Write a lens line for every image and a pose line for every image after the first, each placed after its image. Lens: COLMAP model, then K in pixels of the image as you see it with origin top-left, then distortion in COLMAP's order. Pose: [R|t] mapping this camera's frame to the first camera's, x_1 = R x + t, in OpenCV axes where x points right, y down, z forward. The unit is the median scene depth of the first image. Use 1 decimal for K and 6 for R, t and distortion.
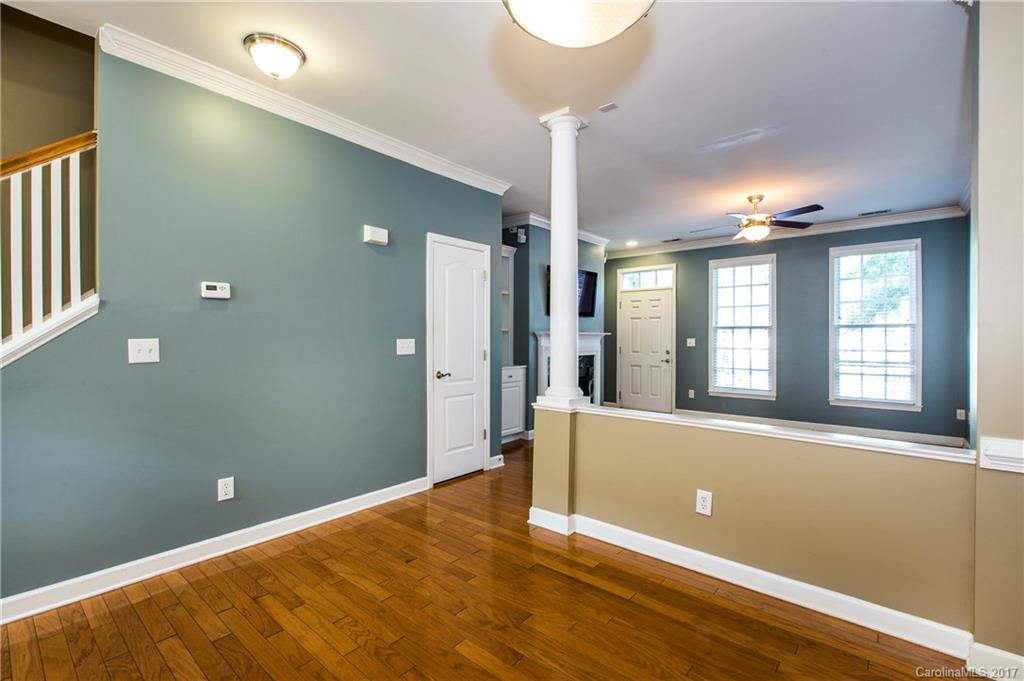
lens RADIAL K [[456.9, 0, 520.2], [0, 456.9, 340.1], [0, 0, 1]] dist [-0.015934, 0.004519]
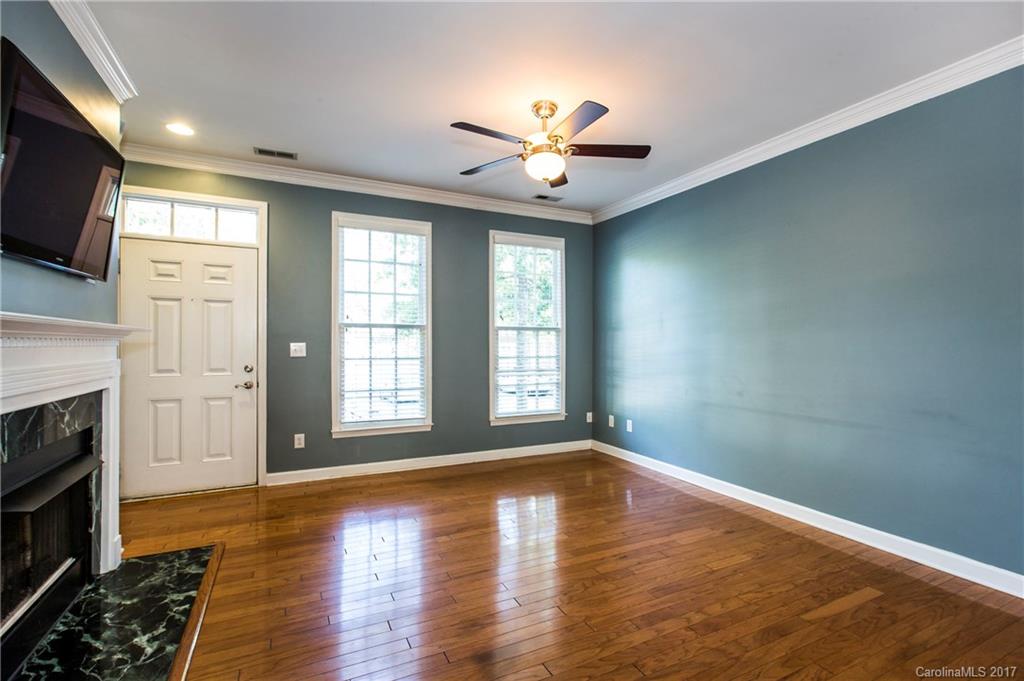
lens RADIAL K [[456.9, 0, 513.2], [0, 456.9, 344.4], [0, 0, 1]] dist [-0.015934, 0.004519]
pose [[0.411301, -0.000552, 0.911499, -0.035089], [-0.000588, 0.999999, 0.000871, -0.002310], [-0.911499, -0.000895, 0.411300, 0.688608]]
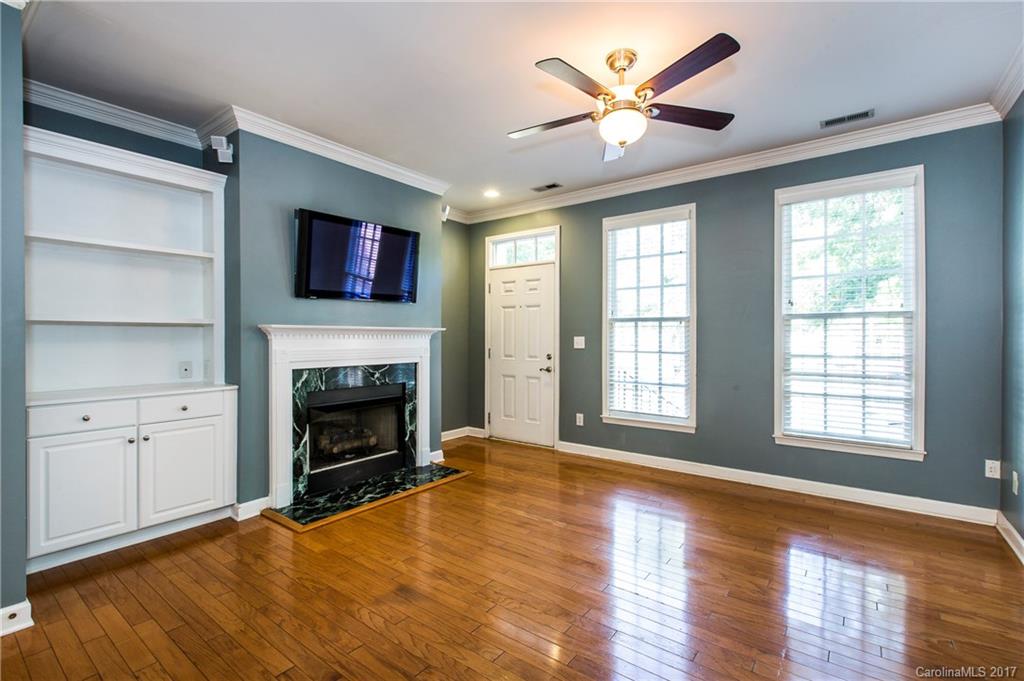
lens RADIAL K [[456.9, 0, 522.1], [0, 456.9, 340.1], [0, 0, 1]] dist [-0.015934, 0.004519]
pose [[0.998653, -0.001261, 0.051876, 0.333888], [0.000997, 0.999986, 0.005103, -0.002019], [-0.051881, -0.005044, 0.998641, 0.437298]]
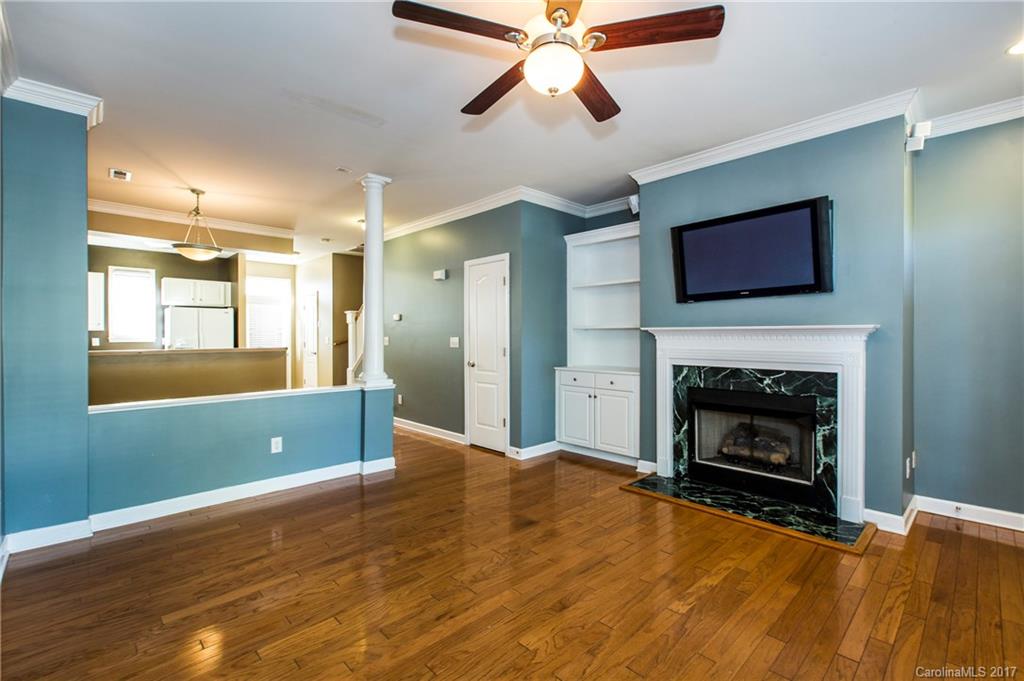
lens RADIAL K [[456.9, 0, 502.1], [0, 456.9, 335.9], [0, 0, 1]] dist [-0.015934, 0.004519]
pose [[-0.127211, -0.000336, -0.991876, 0.800788], [-0.003339, 0.999994, 0.000089, -0.004936], [0.991870, 0.003323, -0.127212, 0.878291]]
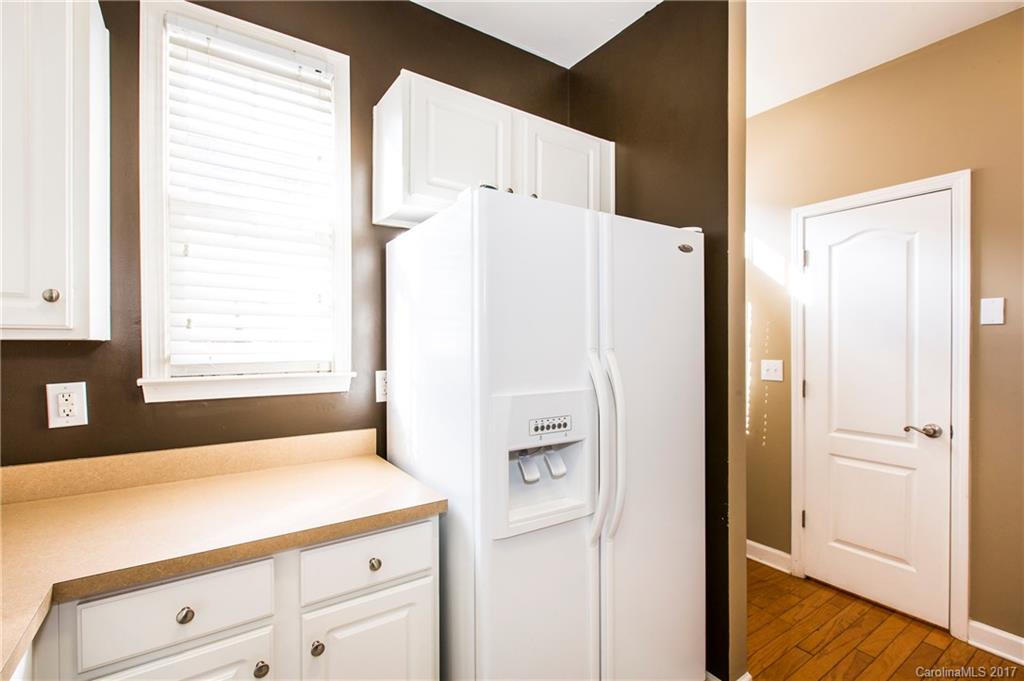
lens RADIAL K [[456.9, 0, 516.7], [0, 456.9, 346.1], [0, 0, 1]] dist [-0.015934, 0.004519]
pose [[-0.287999, 0.009094, -0.957588, -0.227633], [-0.005532, 0.999922, 0.011160, -0.017350], [0.957615, 0.008512, -0.287926, -0.205795]]
